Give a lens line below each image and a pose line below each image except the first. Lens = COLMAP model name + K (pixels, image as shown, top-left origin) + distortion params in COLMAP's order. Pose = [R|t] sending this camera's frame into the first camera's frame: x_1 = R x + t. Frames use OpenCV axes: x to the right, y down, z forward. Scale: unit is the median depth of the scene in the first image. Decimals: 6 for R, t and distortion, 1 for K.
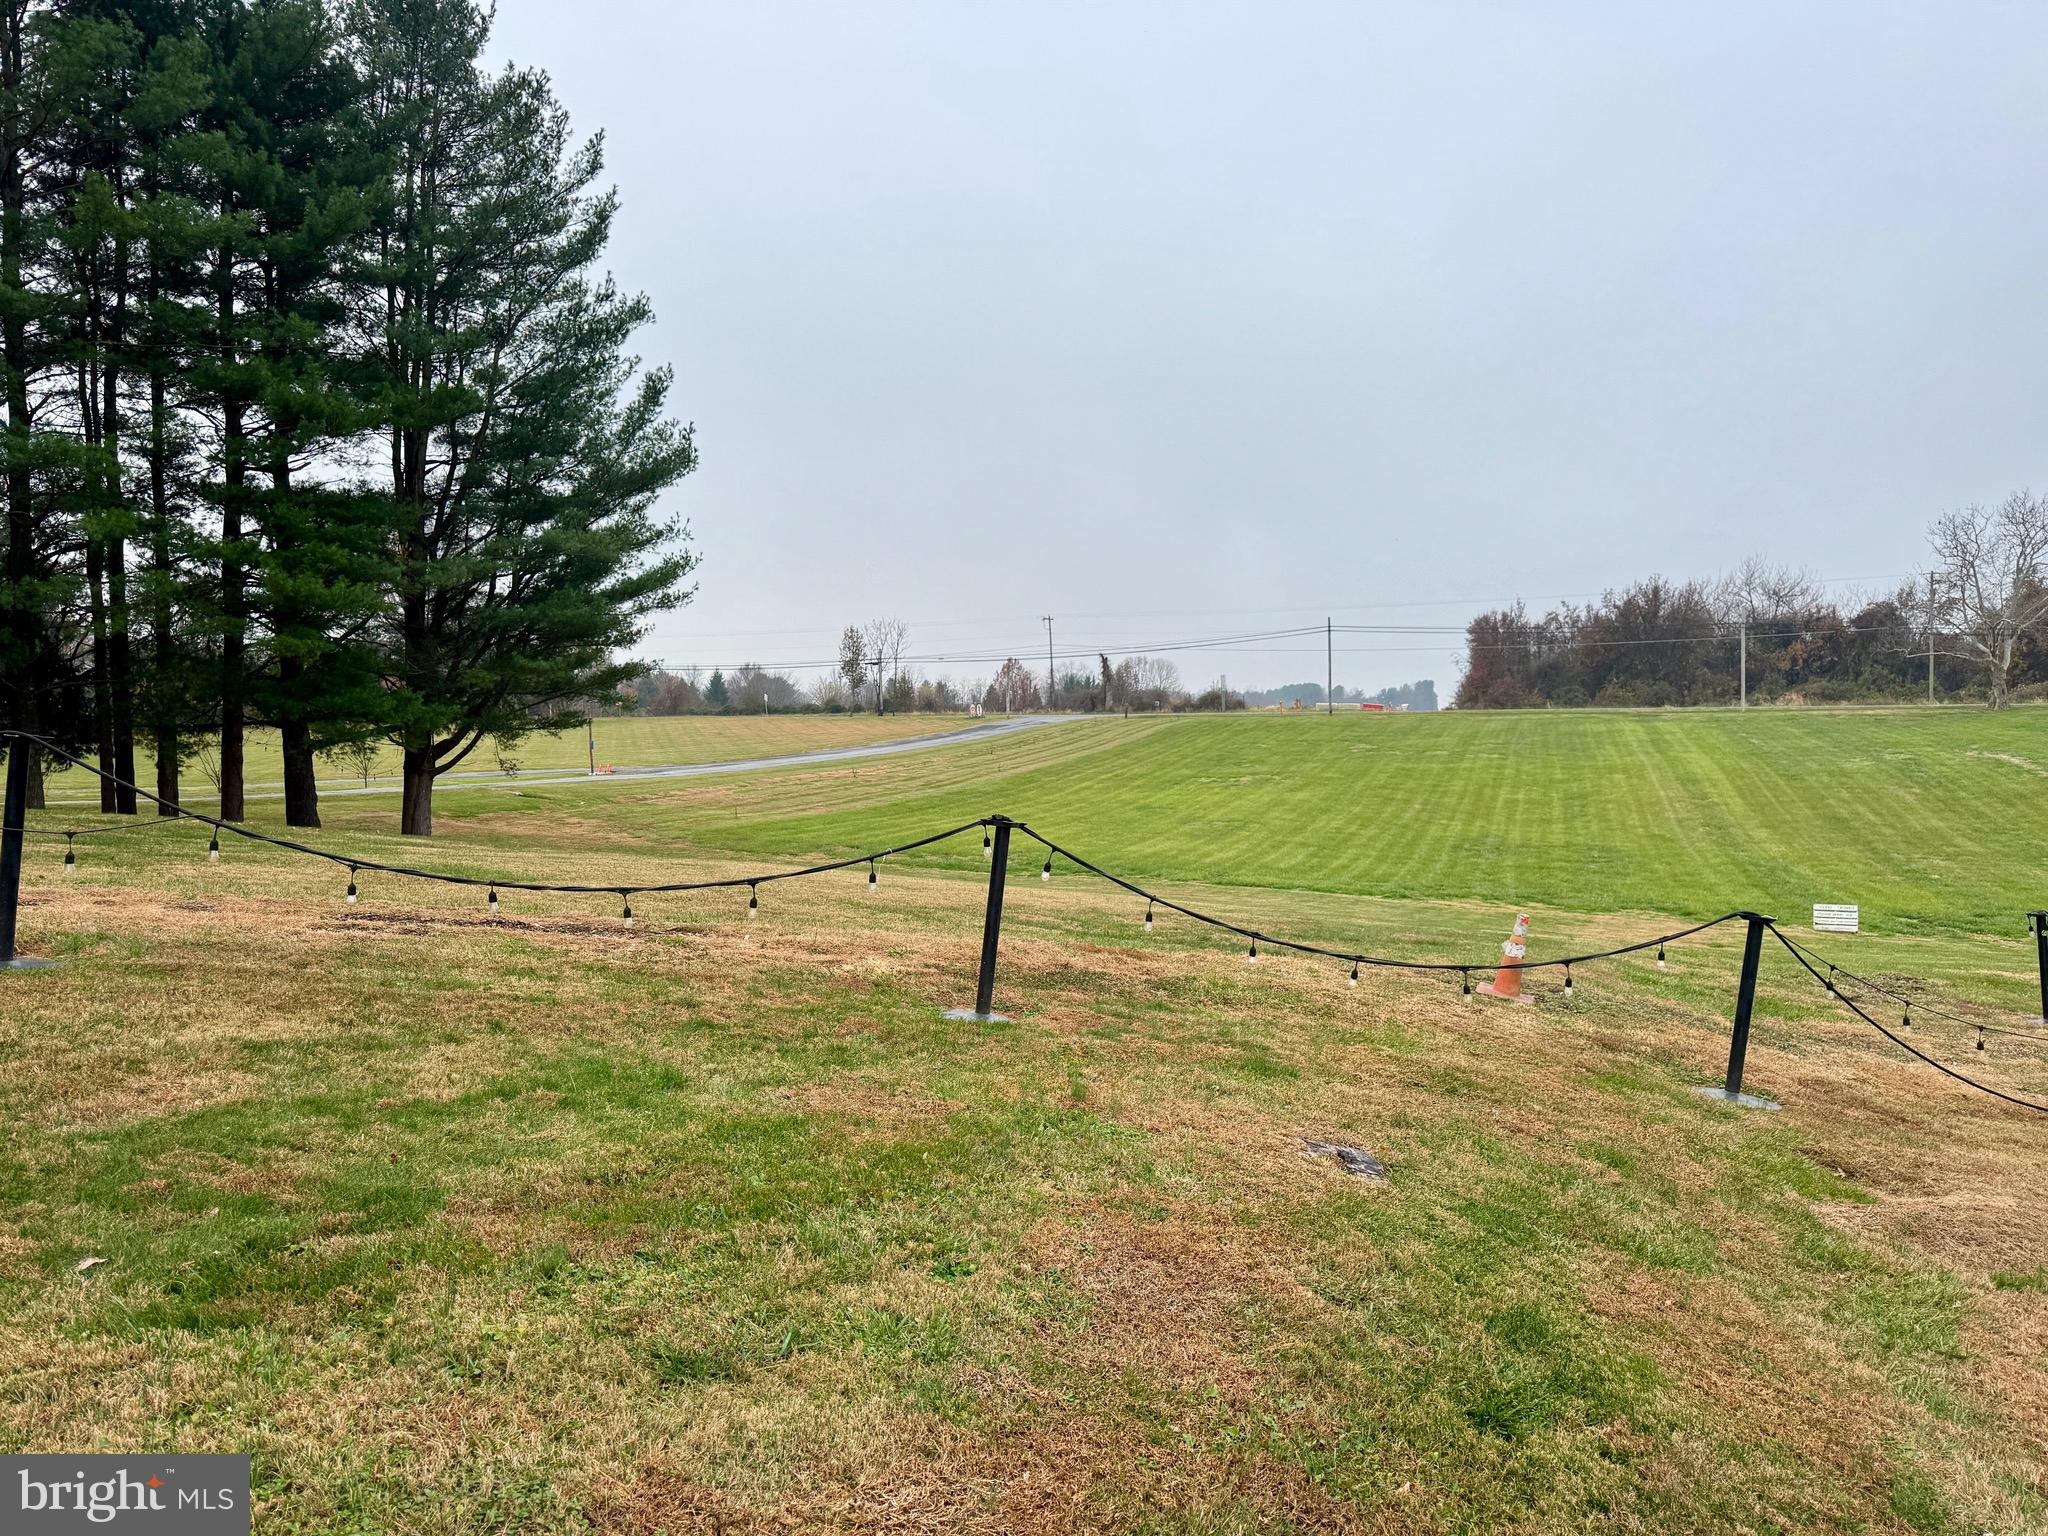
lens RADIAL K [[1432.5, 0, 1023.8], [0, 1432.5, 783.3], [0, 0, 1]] dist [0.073337, -0.084276]
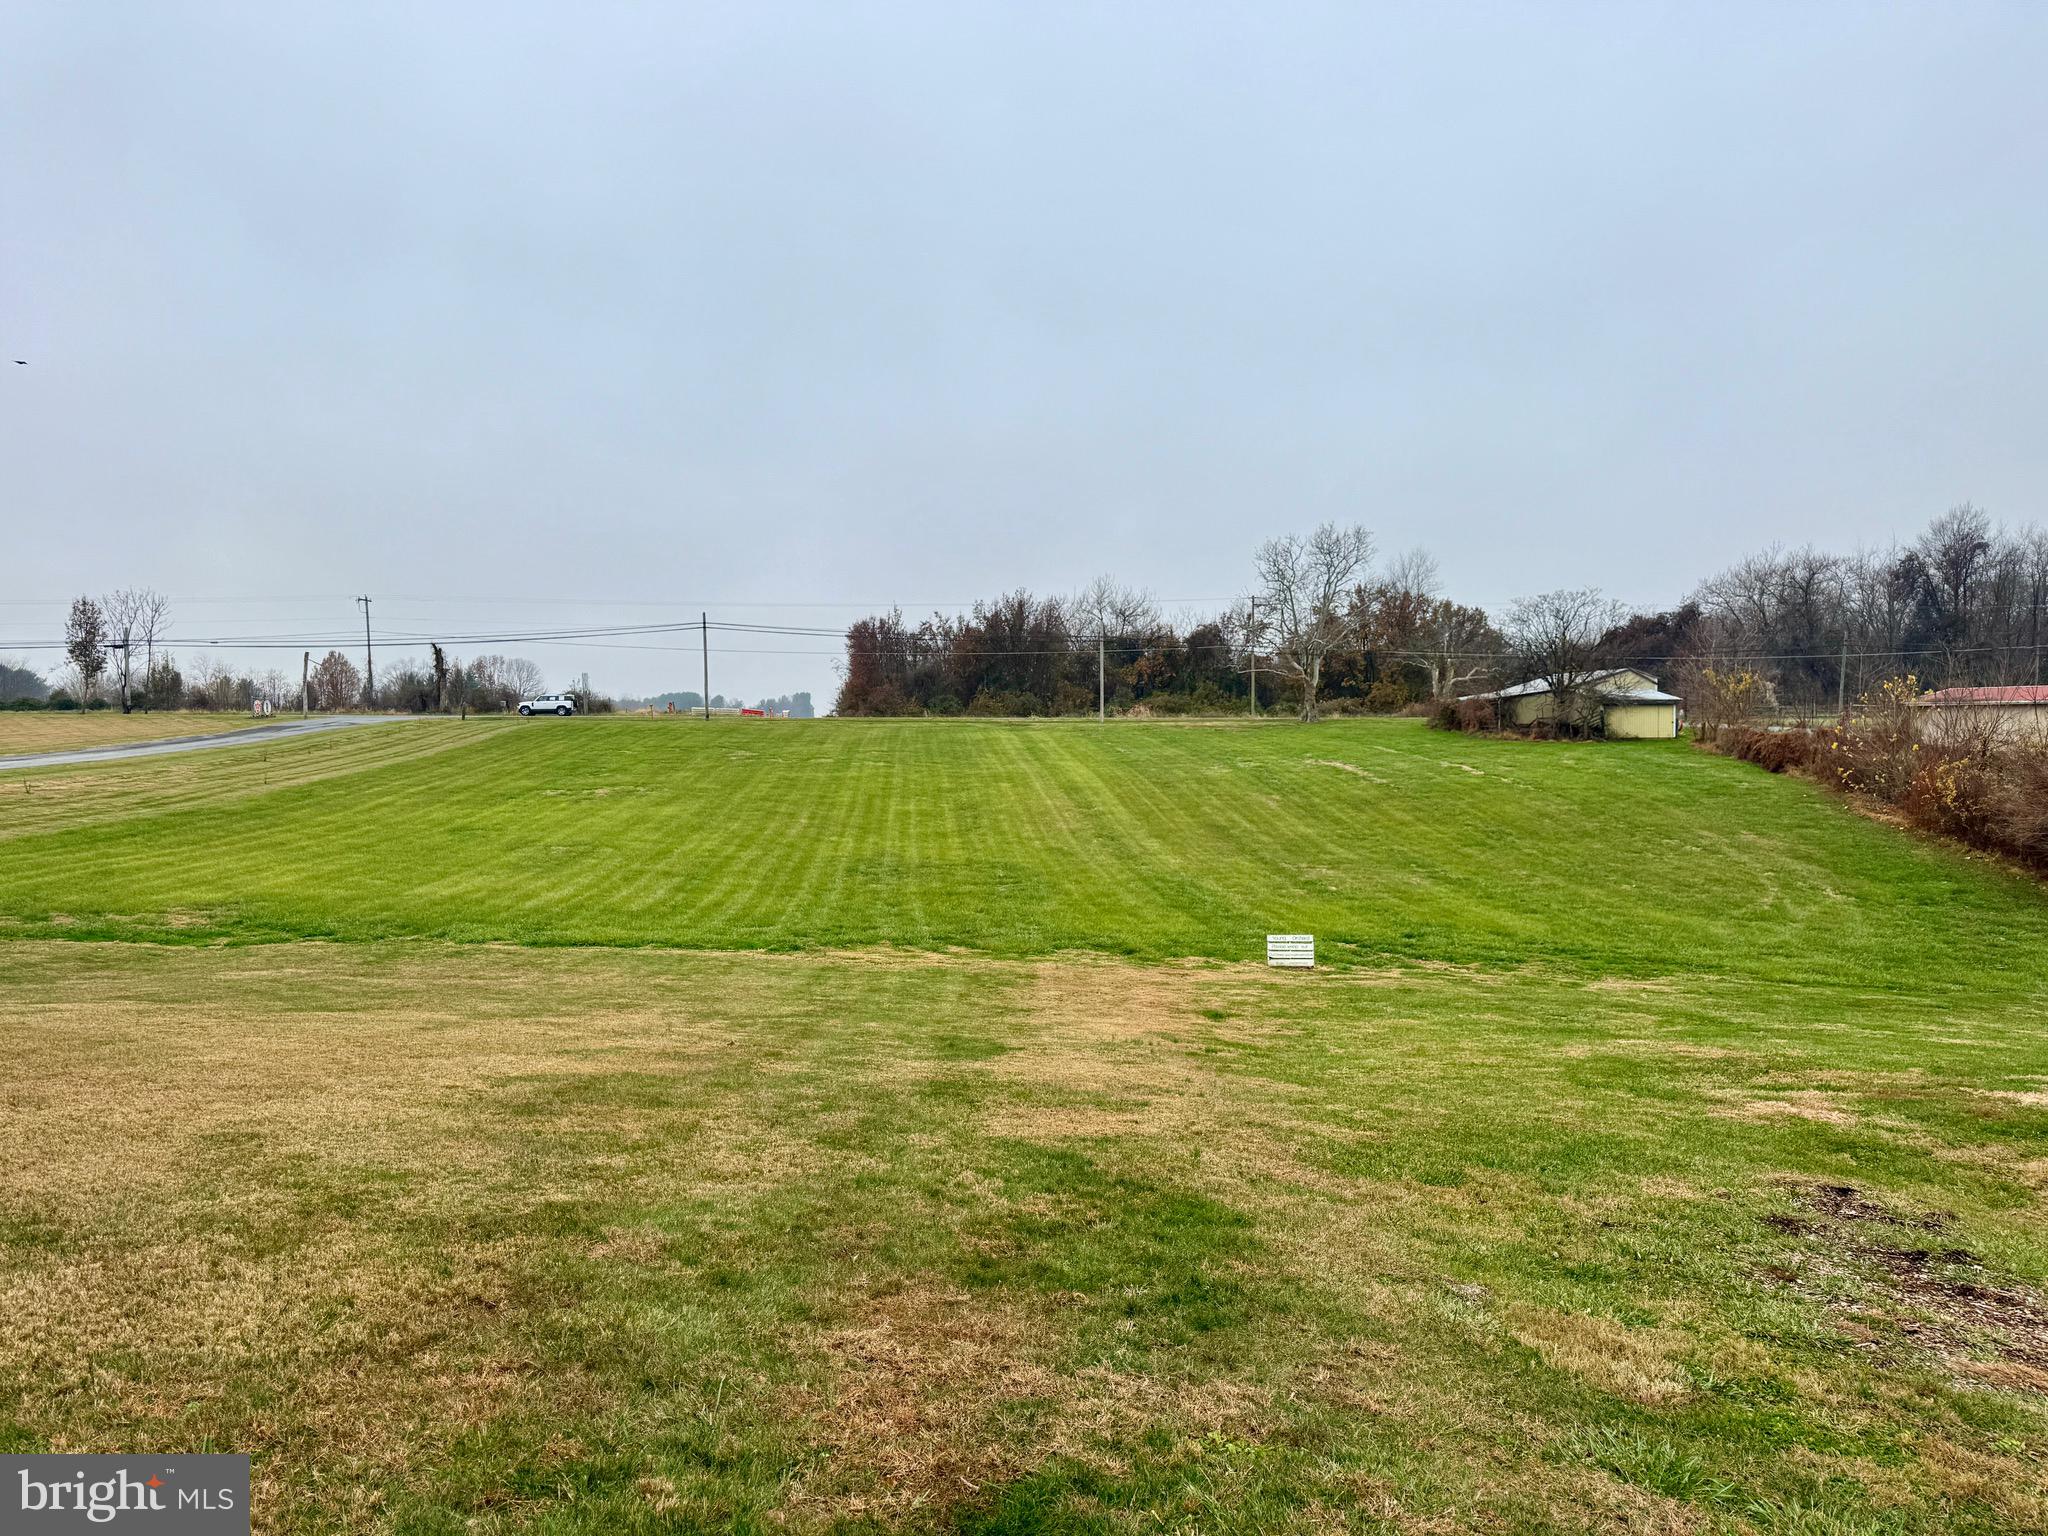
lens RADIAL K [[1432.5, 0, 1023.8], [0, 1432.5, 783.3], [0, 0, 1]] dist [0.073337, -0.084276]
pose [[0.911234, -0.006024, 0.411845, 0.029300], [0.008986, 0.999946, -0.005257, -0.000813], [-0.411791, 0.008492, 0.911239, 0.120848]]
